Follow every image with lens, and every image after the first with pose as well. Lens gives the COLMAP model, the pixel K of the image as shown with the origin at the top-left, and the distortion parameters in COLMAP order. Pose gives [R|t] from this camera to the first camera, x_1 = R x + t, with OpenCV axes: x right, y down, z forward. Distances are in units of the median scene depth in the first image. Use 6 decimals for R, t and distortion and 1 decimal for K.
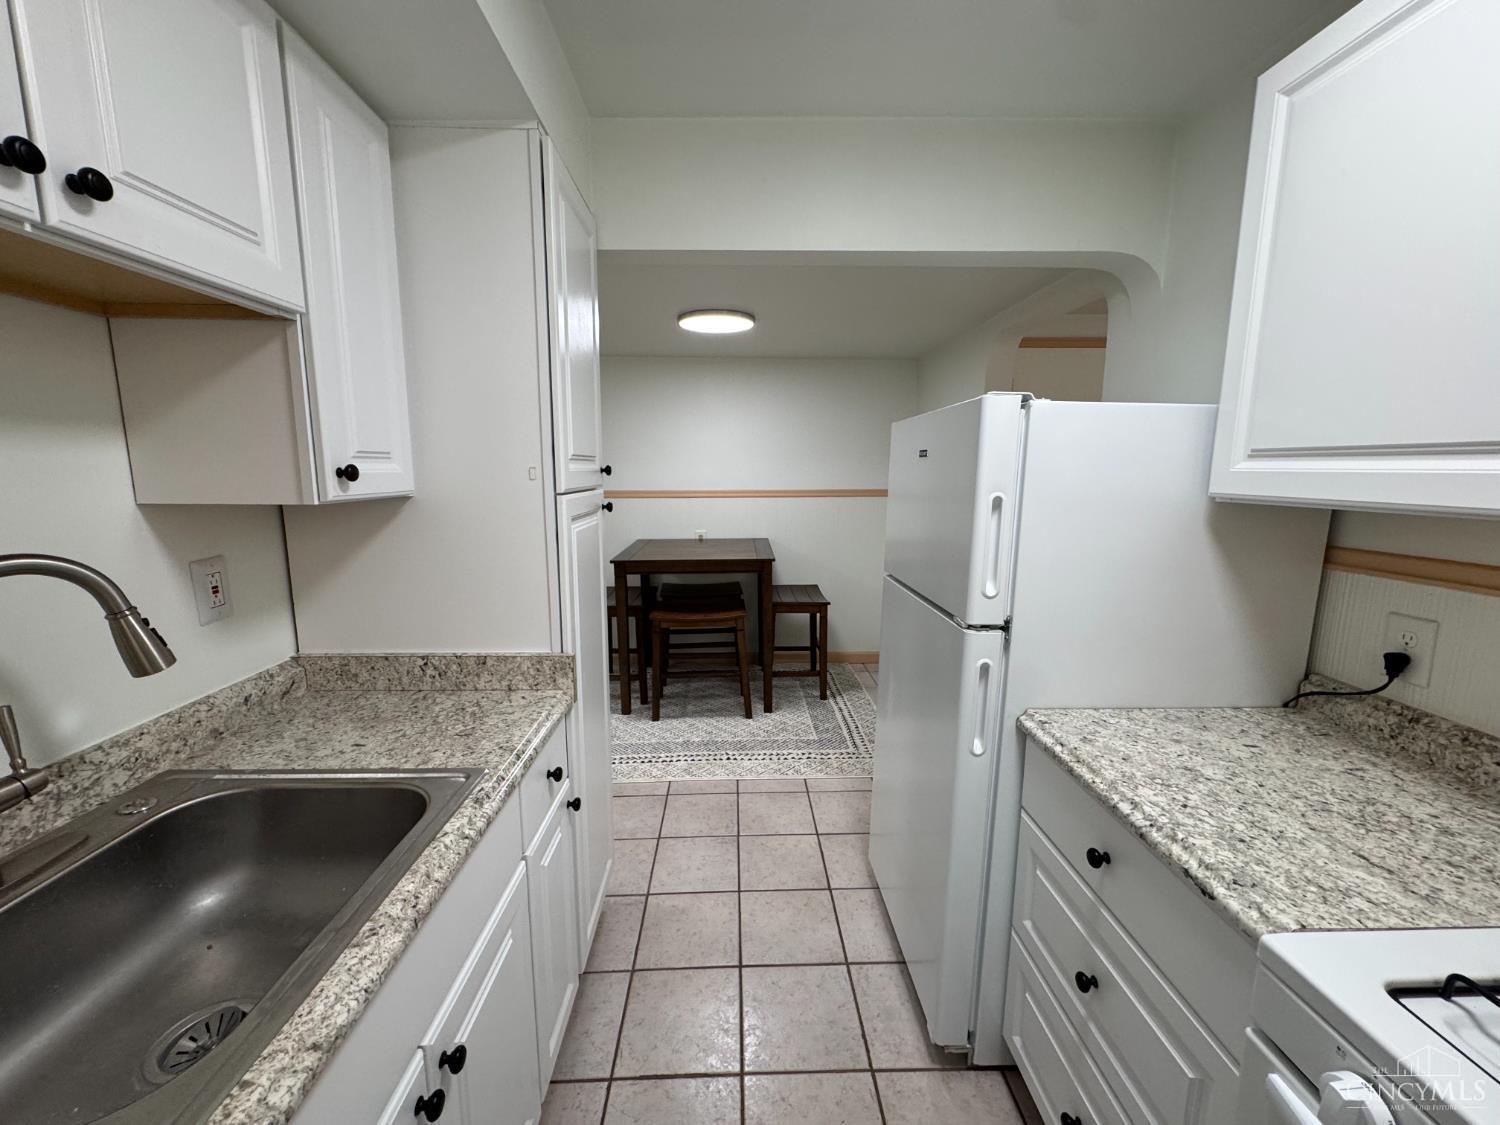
lens RADIAL K [[601.8, 0, 750.9], [0, 601.8, 556.9], [0, 0, 1]] dist [0.001568, 0.000299]
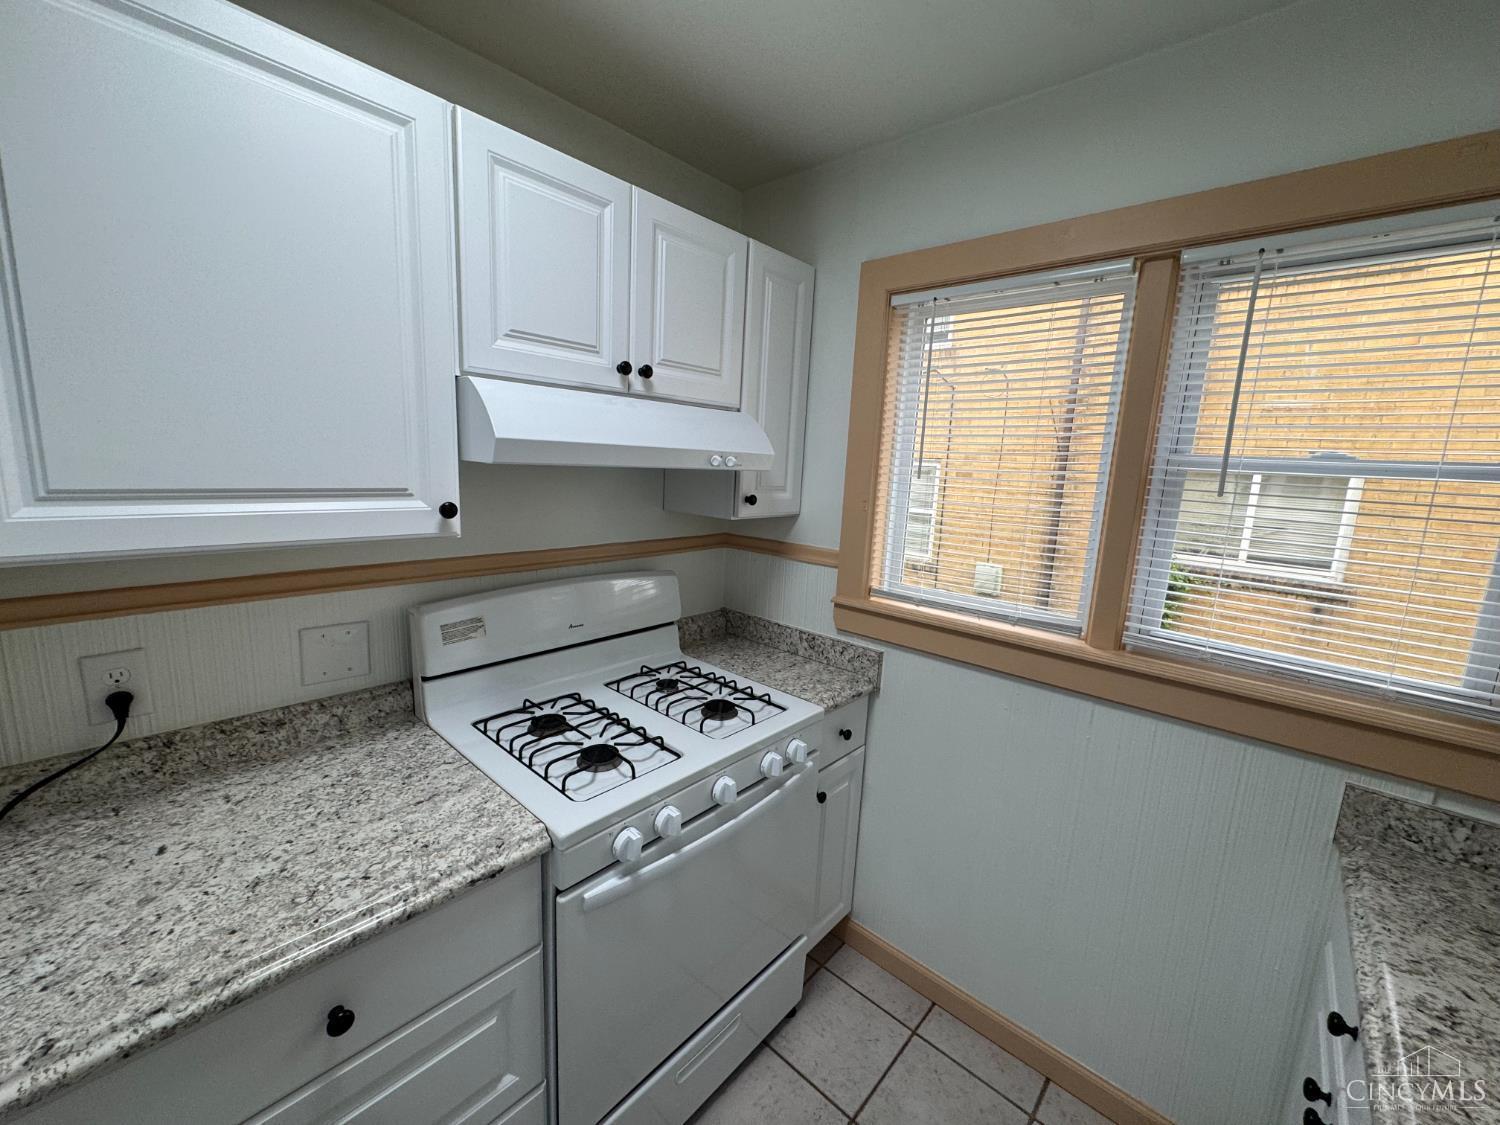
lens RADIAL K [[596.1, 0, 747.6], [0, 596.1, 561.6], [0, 0, 1]] dist [-0.003739, 0.000504]
pose [[-0.719980, -0.153262, 0.676861, -0.259332], [0.054839, 0.959696, 0.275637, -0.278424], [-0.691825, 0.235572, -0.682557, 1.068890]]
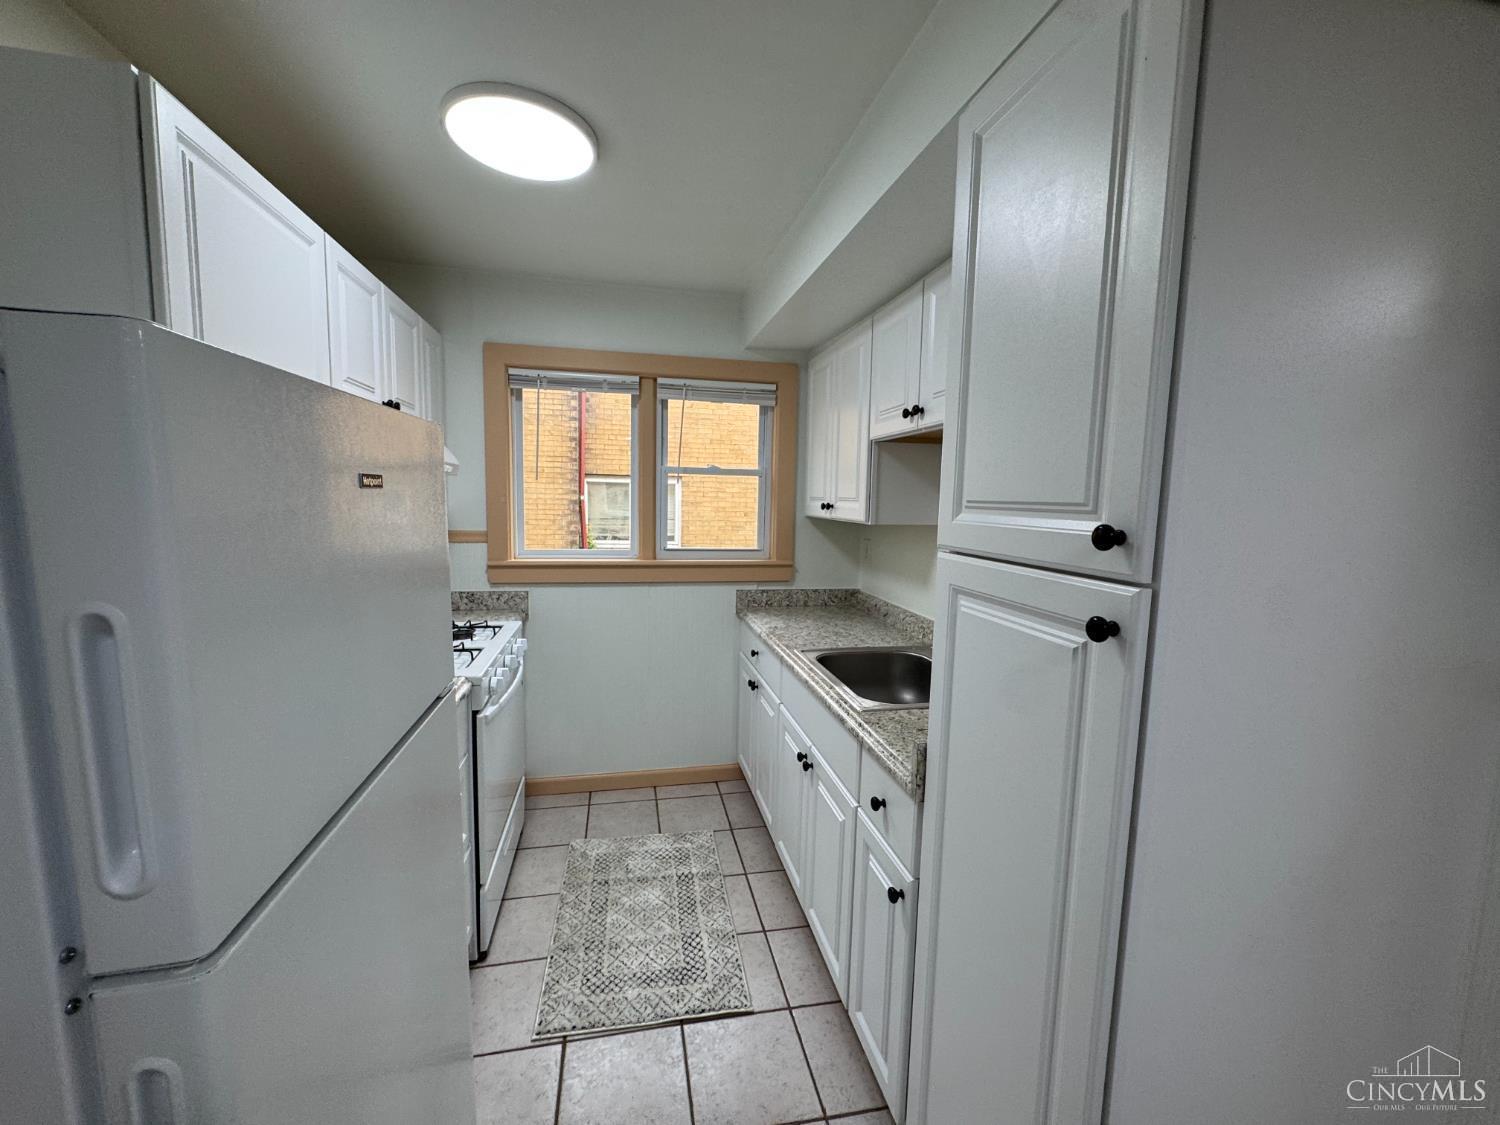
lens RADIAL K [[596.1, 0, 747.6], [0, 596.1, 561.6], [0, 0, 1]] dist [-0.003739, 0.000504]
pose [[-0.983460, -0.006442, -0.181009, 0.122865], [-0.052505, 0.966596, 0.250870, -0.399719], [0.173347, 0.256224, -0.950947, 2.492756]]
